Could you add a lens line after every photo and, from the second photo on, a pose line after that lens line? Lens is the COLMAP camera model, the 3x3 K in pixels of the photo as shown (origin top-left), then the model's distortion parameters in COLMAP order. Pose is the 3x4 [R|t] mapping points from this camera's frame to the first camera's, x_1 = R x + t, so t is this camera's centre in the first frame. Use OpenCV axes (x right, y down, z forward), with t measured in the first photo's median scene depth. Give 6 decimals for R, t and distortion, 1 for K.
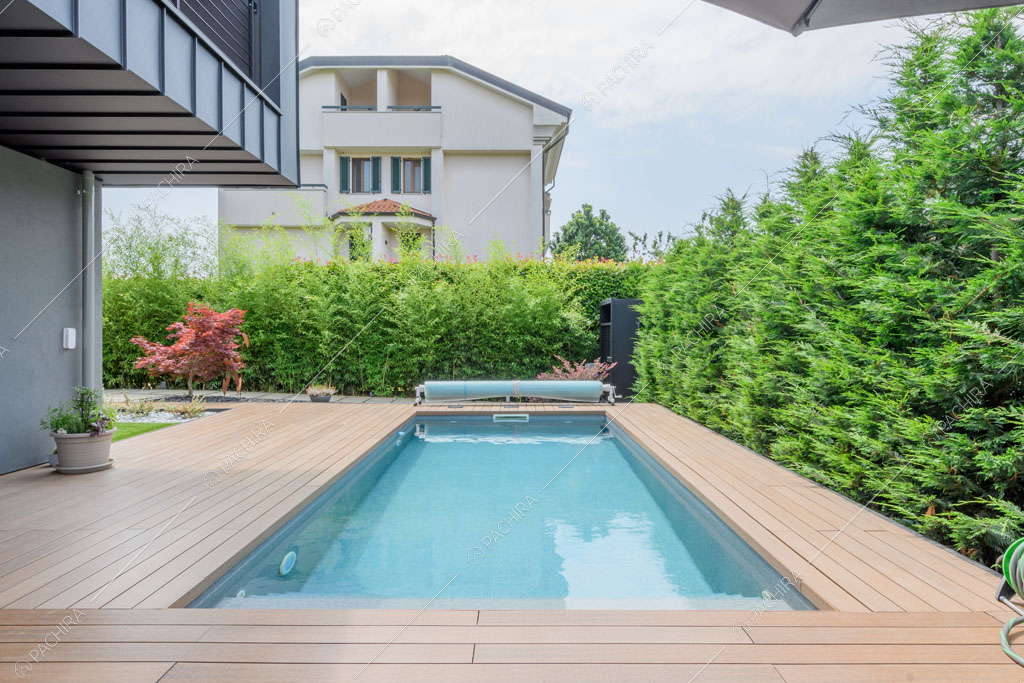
lens RADIAL K [[613.8, 0, 512.0], [0, 613.8, 341.5], [0, 0, 1]] dist [0.008168, 0.001502]
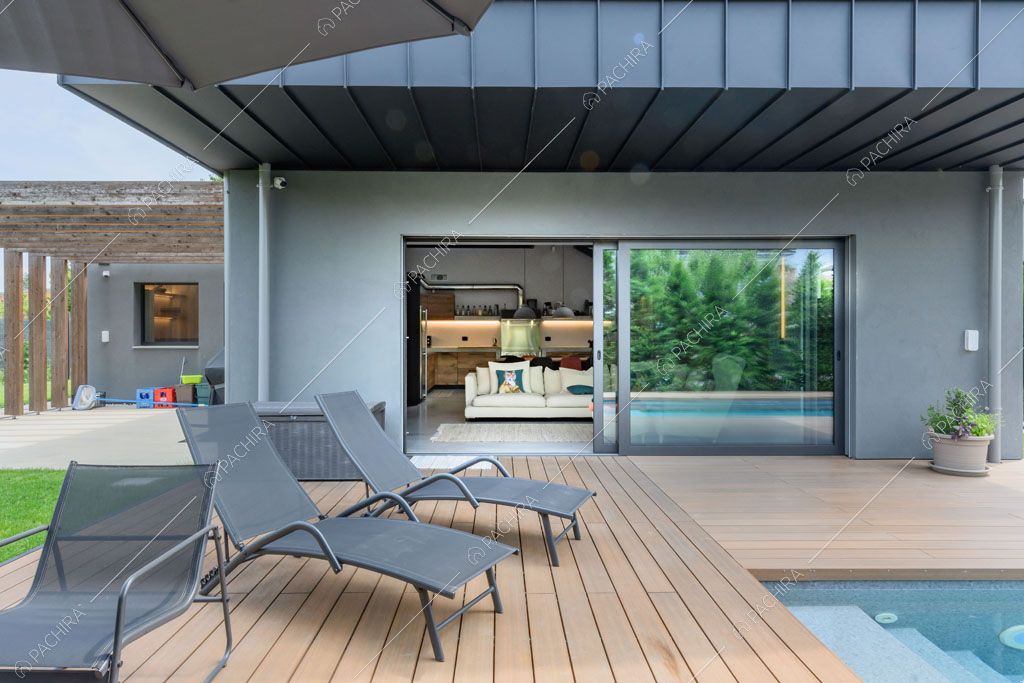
lens RADIAL K [[613.8, 0, 512.0], [0, 613.8, 341.5], [0, 0, 1]] dist [0.008168, 0.001502]
pose [[0.026136, 0.010225, -0.999606, 0.259900], [-0.012445, 0.999874, 0.009903, -0.003692], [0.999581, 0.012181, 0.026260, 0.234538]]
